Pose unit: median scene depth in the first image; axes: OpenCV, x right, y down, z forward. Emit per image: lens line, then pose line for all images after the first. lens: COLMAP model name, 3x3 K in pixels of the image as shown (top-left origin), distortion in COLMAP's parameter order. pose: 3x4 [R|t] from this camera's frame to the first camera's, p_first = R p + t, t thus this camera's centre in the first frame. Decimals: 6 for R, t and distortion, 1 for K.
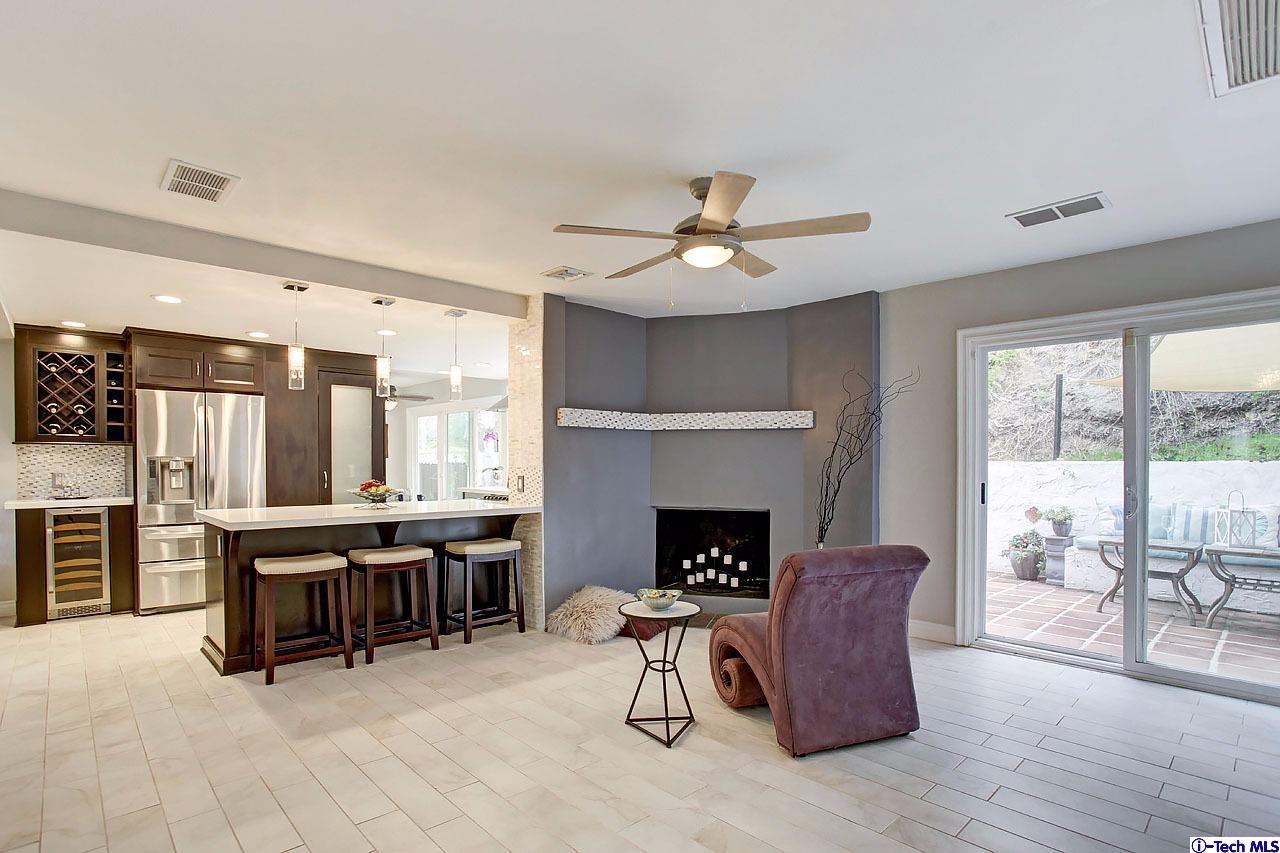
lens RADIAL K [[616.8, 0, 636.1], [0, 616.8, 472.7], [0, 0, 1]] dist [-0.026027, 0.000377]
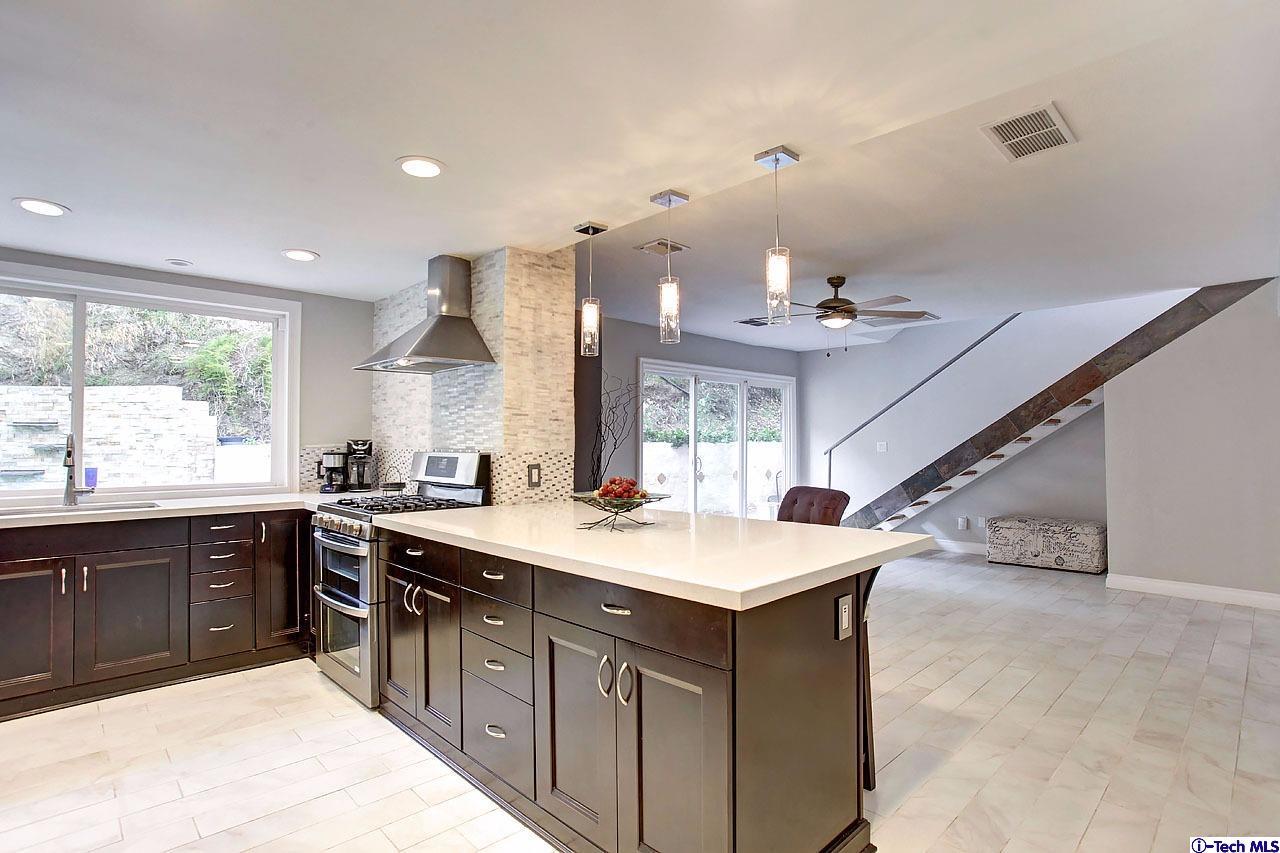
lens RADIAL K [[621.8, 0, 615.7], [0, 621.8, 427.7], [0, 0, 1]] dist [-0.021031, 0.000194]
pose [[0.008870, 0.025203, 0.999643, -0.876632], [0.020231, 0.999473, -0.025378, -0.016571], [-0.999756, 0.020449, 0.008356, 0.868939]]
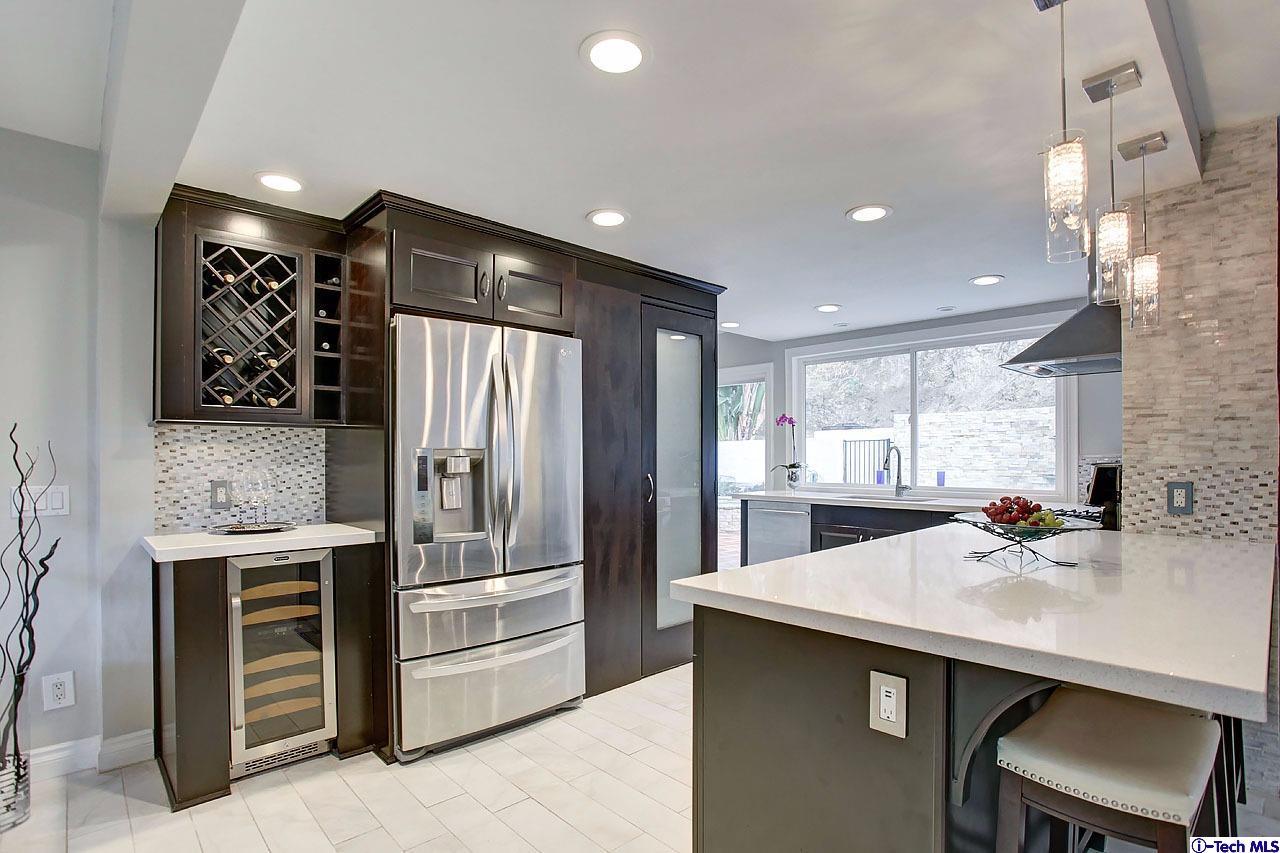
lens RADIAL K [[635.1, 0, 642.8], [0, 635.1, 454.3], [0, 0, 1]] dist [-0.075835, 0.030025]
pose [[0.999969, -0.005162, 0.005926, -0.618578], [0.005270, 0.999816, -0.018464, -0.011019], [-0.005829, 0.018495, 0.999812, 0.475641]]
